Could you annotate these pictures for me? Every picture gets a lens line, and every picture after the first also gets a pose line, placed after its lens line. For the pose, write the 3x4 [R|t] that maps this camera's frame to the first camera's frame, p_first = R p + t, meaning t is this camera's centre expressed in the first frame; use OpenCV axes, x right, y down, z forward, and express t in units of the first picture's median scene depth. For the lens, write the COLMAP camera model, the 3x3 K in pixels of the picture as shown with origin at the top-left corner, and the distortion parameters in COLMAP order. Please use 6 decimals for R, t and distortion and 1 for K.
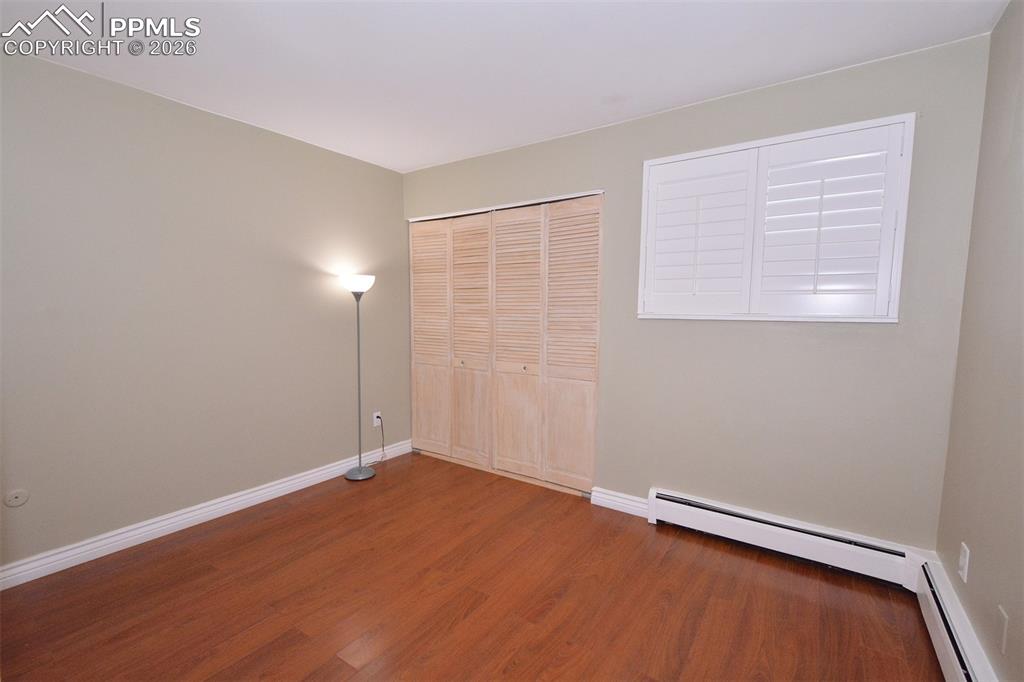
lens RADIAL K [[450.6, 0, 509.4], [0, 450.6, 349.7], [0, 0, 1]] dist [-0.000042, -0.000015]
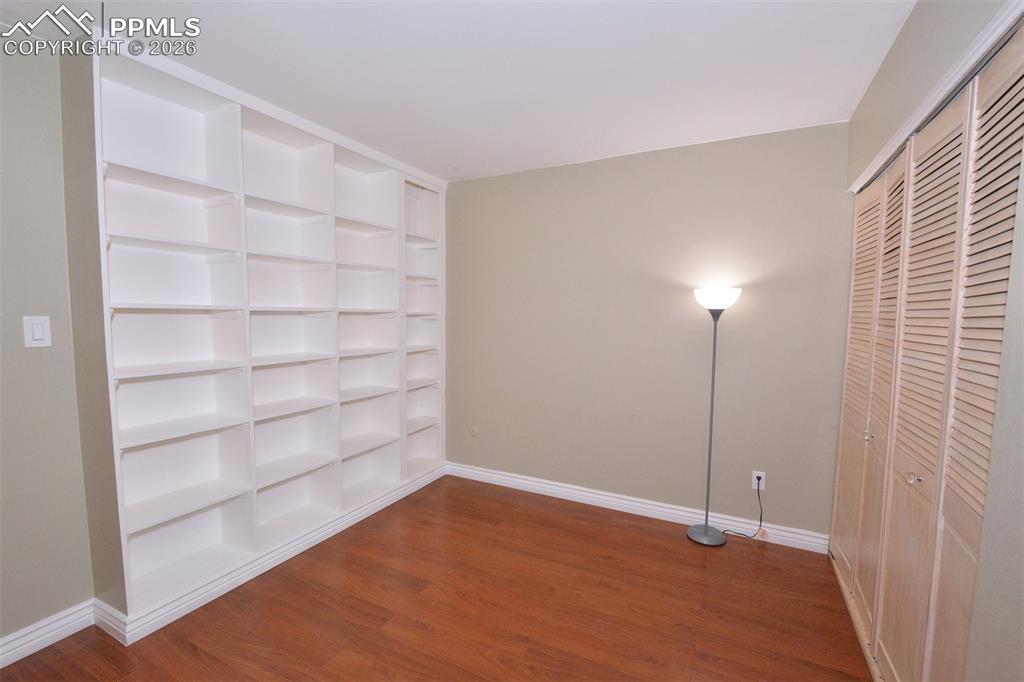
lens RADIAL K [[450.6, 0, 509.4], [0, 450.6, 349.7], [0, 0, 1]] dist [-0.000042, -0.000015]
pose [[0.128778, 0.076466, -0.988721, 0.411578], [-0.100174, 0.992926, 0.063744, -0.071899], [0.986601, 0.090836, 0.135527, 0.543049]]
